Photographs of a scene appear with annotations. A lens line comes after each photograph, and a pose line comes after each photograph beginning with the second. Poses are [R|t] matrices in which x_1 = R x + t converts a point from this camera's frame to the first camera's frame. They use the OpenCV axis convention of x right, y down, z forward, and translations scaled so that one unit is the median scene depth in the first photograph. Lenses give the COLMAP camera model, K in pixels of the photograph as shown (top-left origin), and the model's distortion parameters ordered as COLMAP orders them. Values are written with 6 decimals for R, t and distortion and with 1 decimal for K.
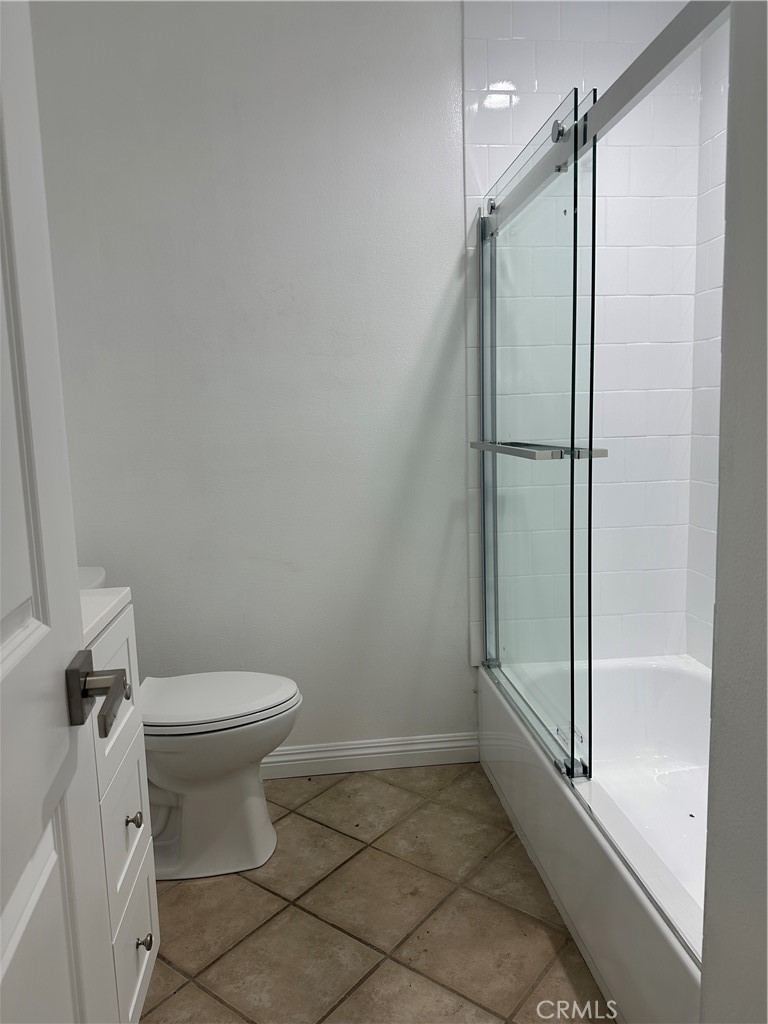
lens RADIAL K [[719.6, 0, 381.4], [0, 719.6, 508.4], [0, 0, 1]] dist [0.042766, -0.043746]
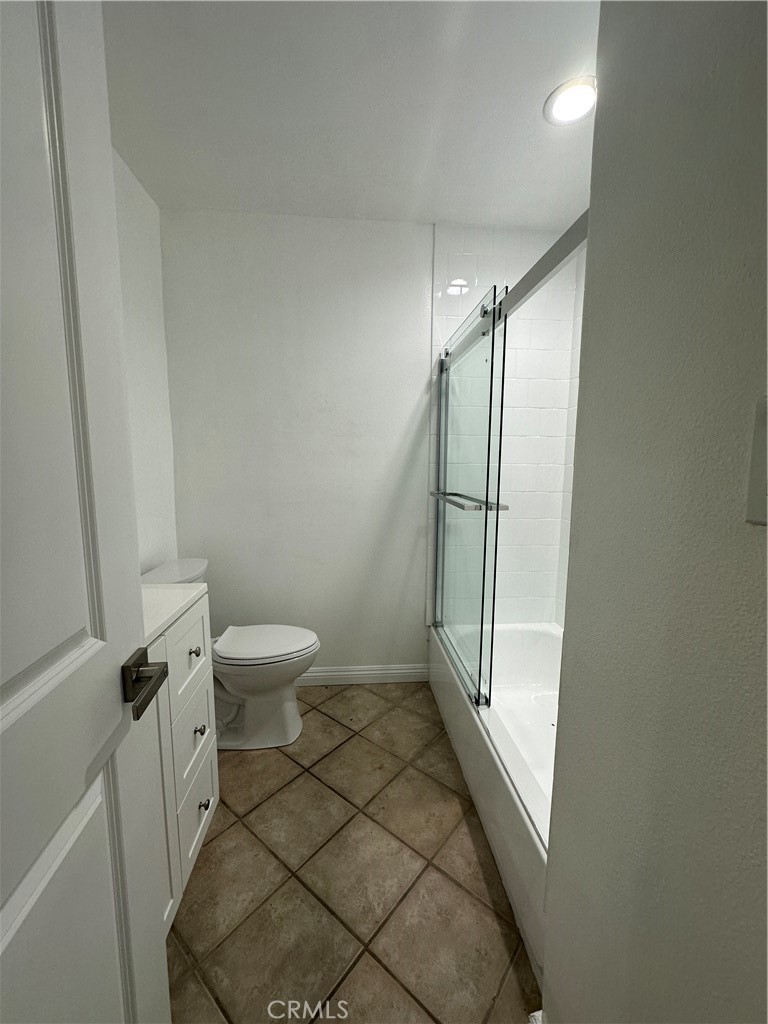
lens RADIAL K [[404.9, 0, 382.6], [0, 404.9, 509.6], [0, 0, 1]] dist [-0.004855, 0.000831]
pose [[0.998954, 0.039002, -0.023851, 0.049121], [-0.039162, 0.999213, -0.006282, -0.052003], [0.023587, 0.007210, 0.999696, 0.077742]]
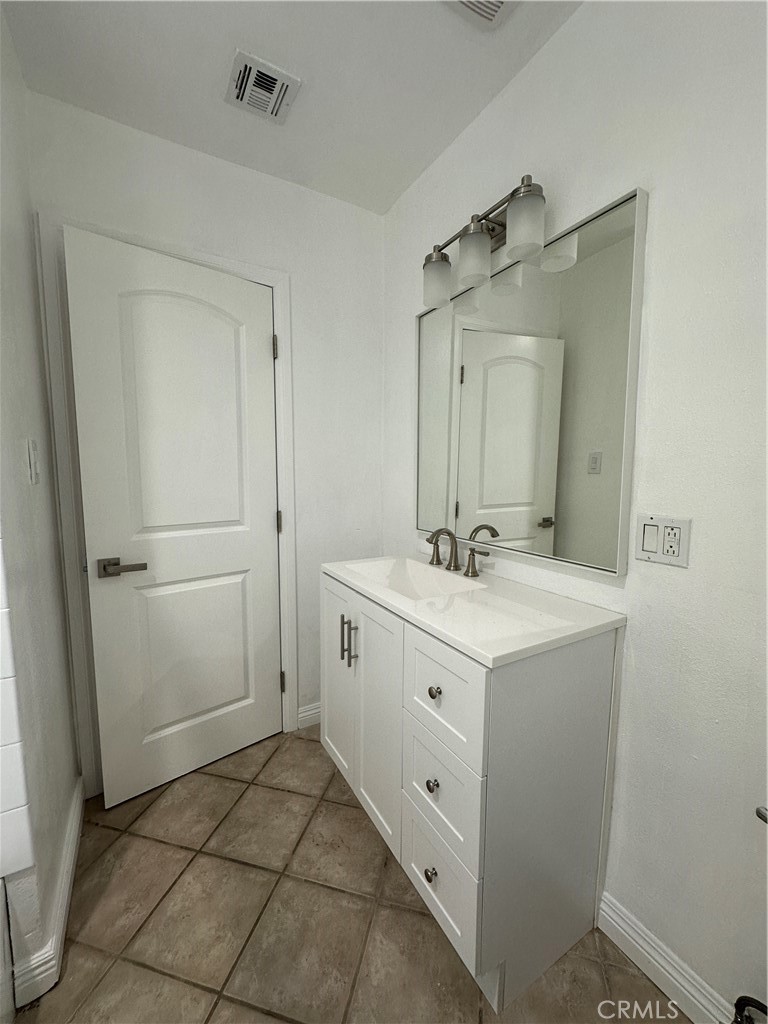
lens RADIAL K [[404.9, 0, 383.4], [0, 404.9, 511.0], [0, 0, 1]] dist [-0.004855, 0.000831]
pose [[-0.912529, 0.071899, -0.402644, 0.005838], [-0.026912, 0.971741, 0.234512, -0.180475], [0.408126, 0.224835, -0.884806, 1.125737]]
